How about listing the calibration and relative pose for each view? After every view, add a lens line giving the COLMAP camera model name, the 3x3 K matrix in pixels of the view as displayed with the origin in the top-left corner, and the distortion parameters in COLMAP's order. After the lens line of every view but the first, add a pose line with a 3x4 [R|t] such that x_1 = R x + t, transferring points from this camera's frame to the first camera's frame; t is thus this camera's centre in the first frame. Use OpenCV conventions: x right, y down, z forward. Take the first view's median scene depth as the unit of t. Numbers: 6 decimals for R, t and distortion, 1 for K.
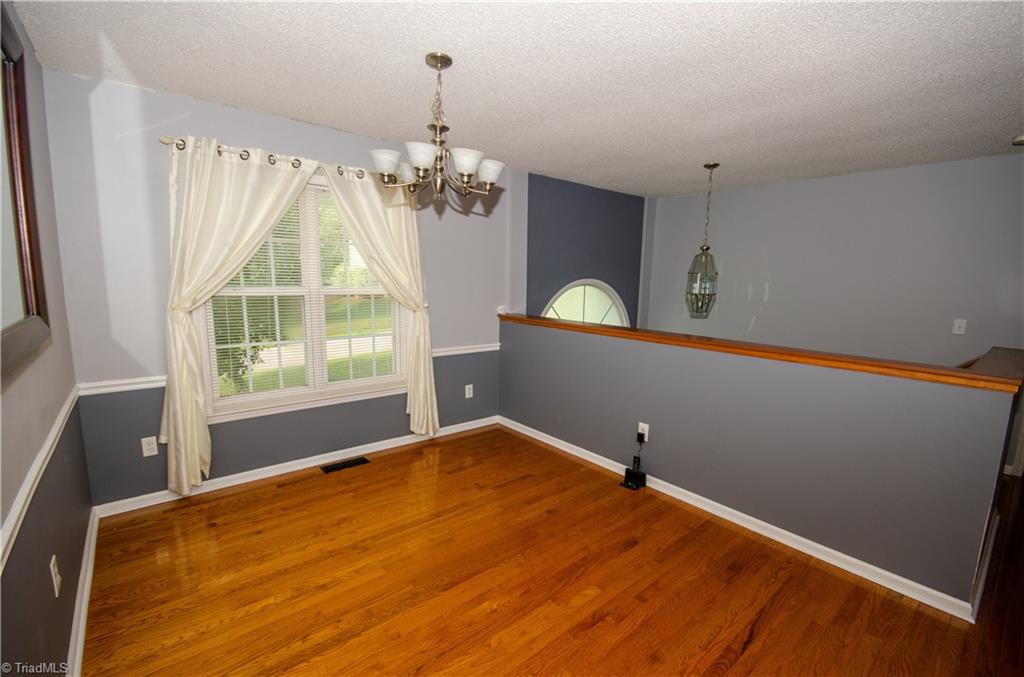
lens RADIAL K [[453.9, 0, 508.4], [0, 453.9, 352.6], [0, 0, 1]] dist [-0.000010, -0.010282]
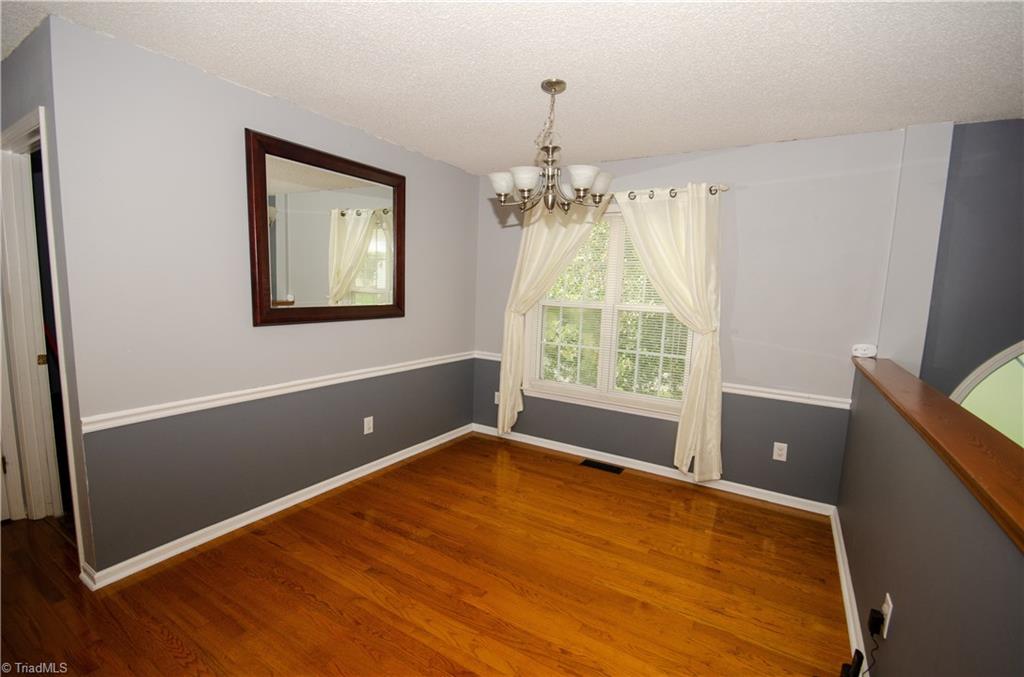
lens RADIAL K [[450.1, 0, 513.1], [0, 450.1, 346.5], [0, 0, 1]] dist [0.005743, -0.009554]
pose [[0.322617, 0.113358, -0.939717, 0.637894], [-0.187908, 0.980712, 0.053792, -0.059220], [0.927690, 0.159226, 0.337695, 0.466197]]
